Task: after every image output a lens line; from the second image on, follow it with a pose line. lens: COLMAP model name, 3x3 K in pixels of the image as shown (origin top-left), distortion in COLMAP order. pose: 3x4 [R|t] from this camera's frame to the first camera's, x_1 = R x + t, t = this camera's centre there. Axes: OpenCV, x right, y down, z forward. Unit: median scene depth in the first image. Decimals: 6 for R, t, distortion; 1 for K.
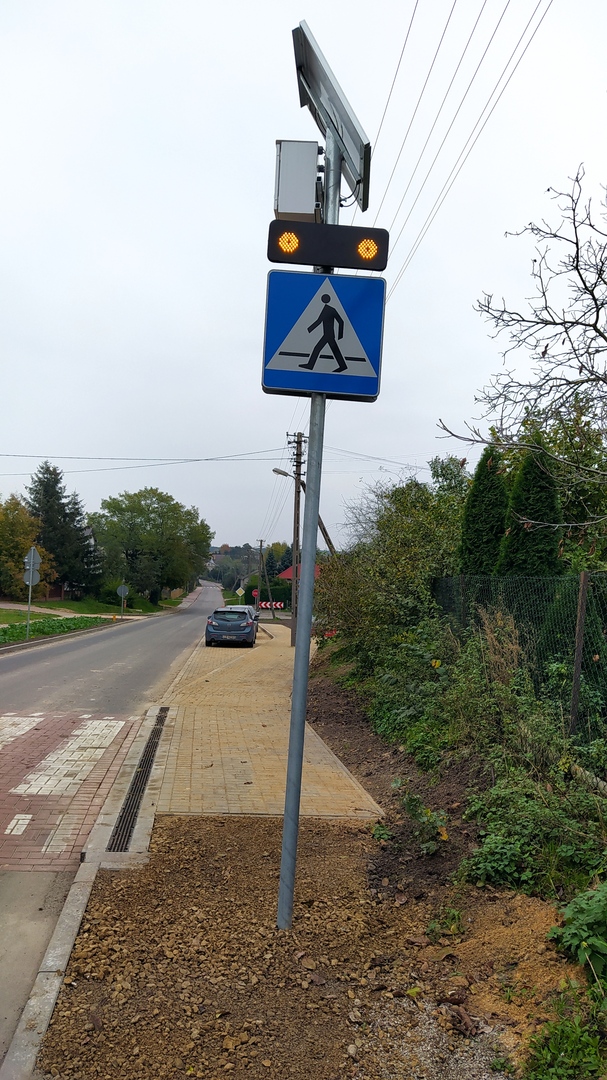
lens RADIAL K [[842.6, 0, 303.5], [0, 842.6, 540.0], [0, 0, 1]] dist [0.115327, -0.182452]
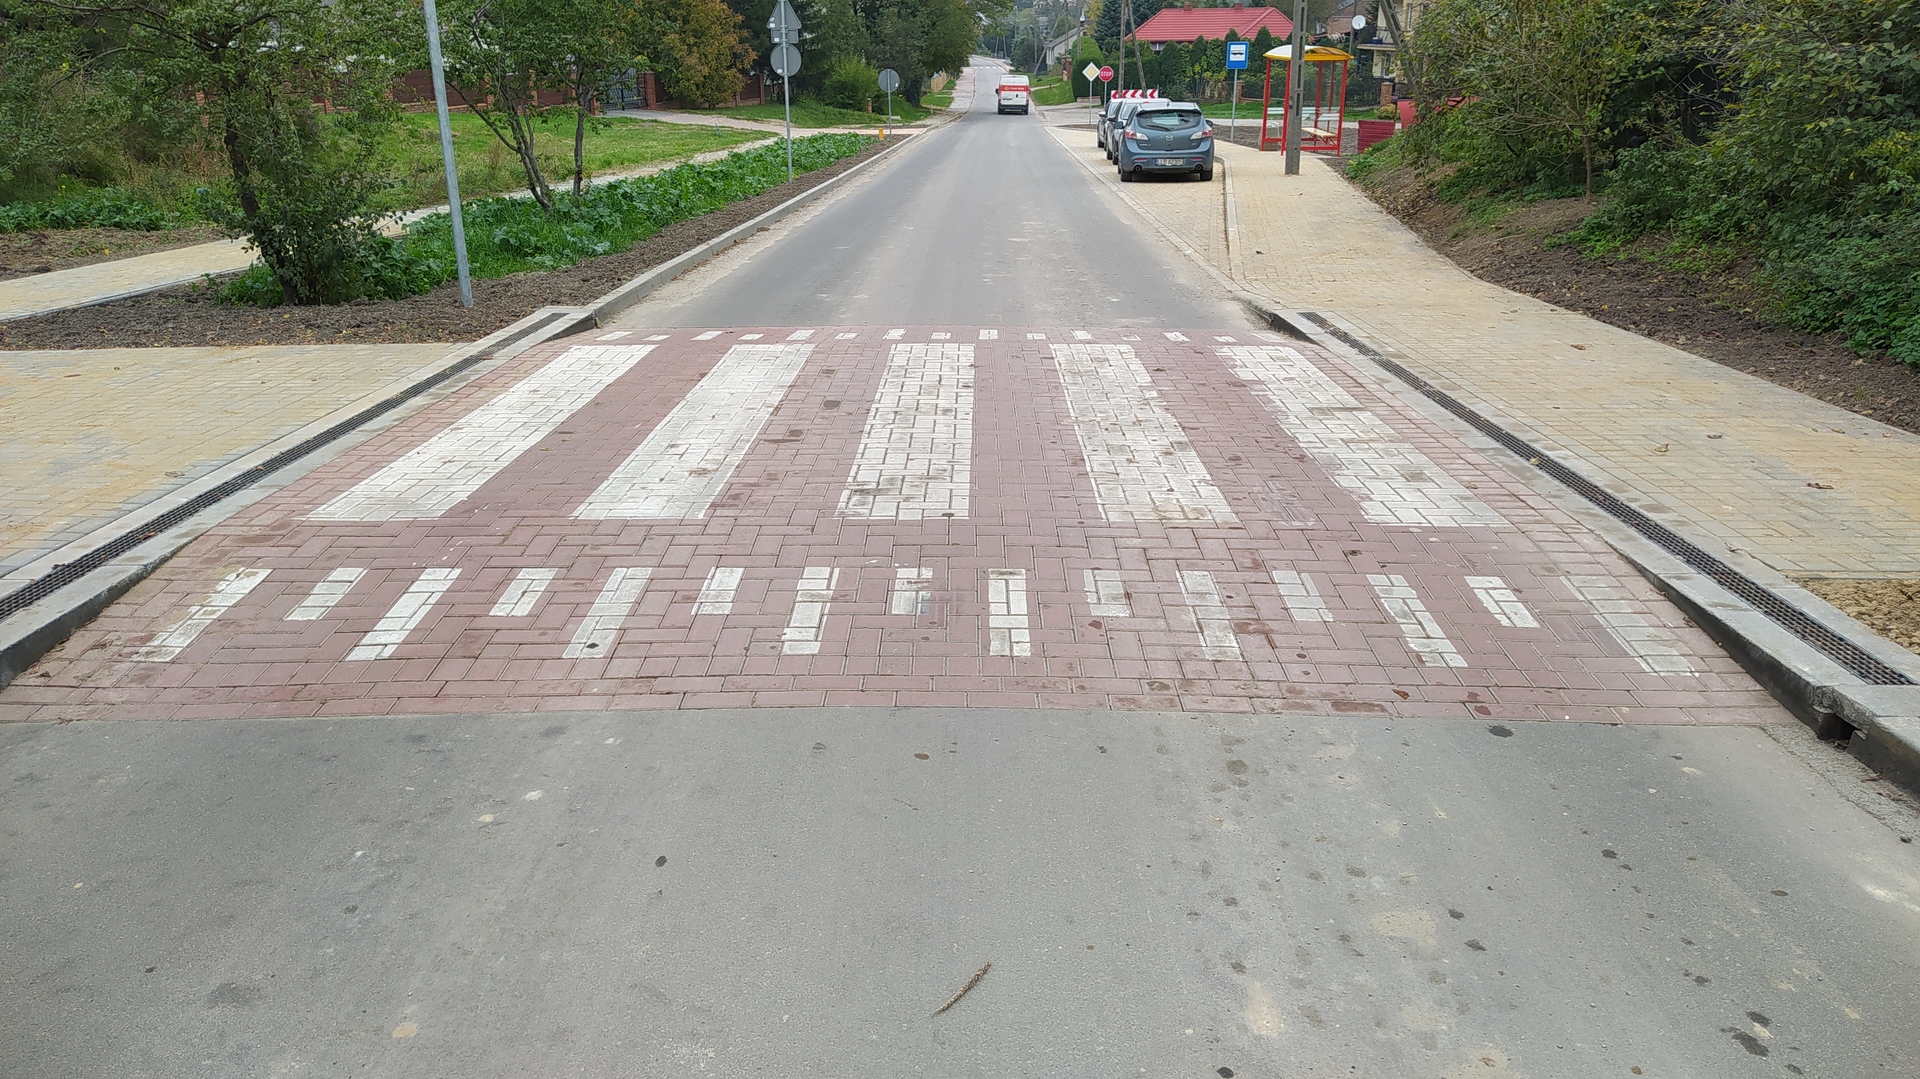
lens RADIAL K [[1498.0, 0, 960.0], [0, 1498.0, 539.5], [0, 0, 1]] dist [0.115327, -0.182452]
pose [[0.990687, -0.008661, -0.135886, -0.311874], [0.056074, 0.935372, 0.349192, 0.001647], [0.124080, -0.353559, 0.927146, 0.138857]]
